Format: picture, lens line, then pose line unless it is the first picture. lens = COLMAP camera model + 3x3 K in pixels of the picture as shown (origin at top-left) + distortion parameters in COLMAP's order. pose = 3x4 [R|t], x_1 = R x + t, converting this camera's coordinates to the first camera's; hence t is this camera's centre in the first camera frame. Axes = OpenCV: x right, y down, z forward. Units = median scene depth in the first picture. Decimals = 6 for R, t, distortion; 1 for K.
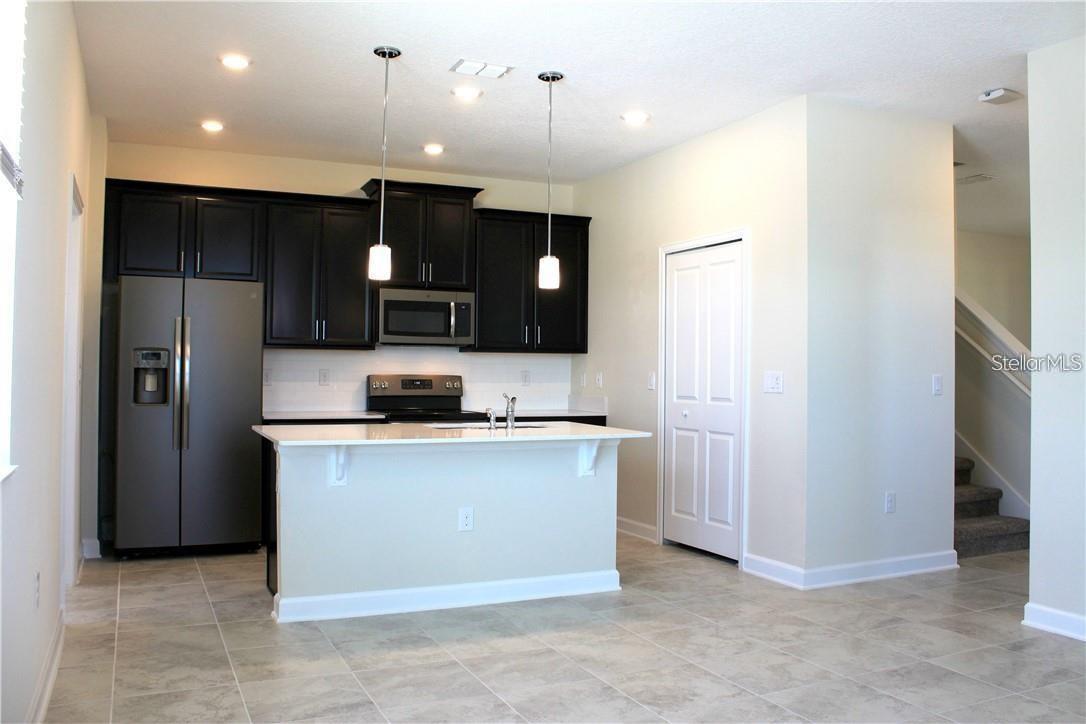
lens RADIAL K [[894.9, 0, 550.3], [0, 894.9, 359.1], [0, 0, 1]] dist [-0.191280, 0.235369]
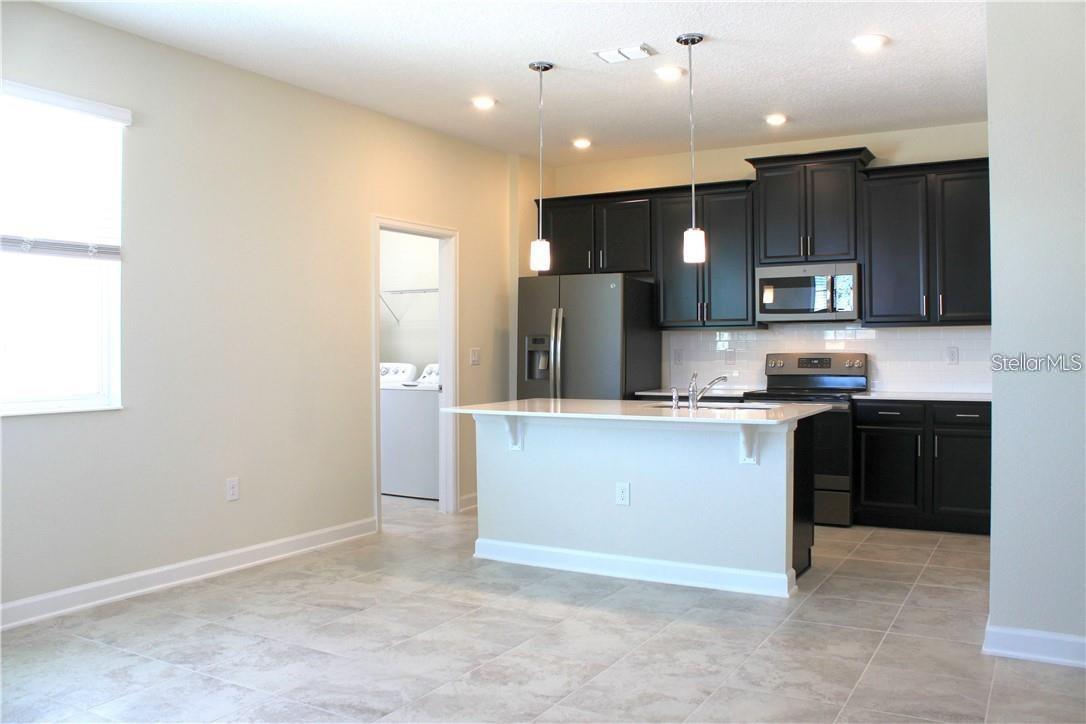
lens RADIAL K [[894.9, 0, 550.3], [0, 894.9, 359.1], [0, 0, 1]] dist [-0.191280, 0.235369]
pose [[0.571998, -0.003427, -0.820248, 0.770545], [0.023922, 0.999636, 0.012506, 0.009197], [0.819906, -0.026776, 0.571871, 0.371480]]
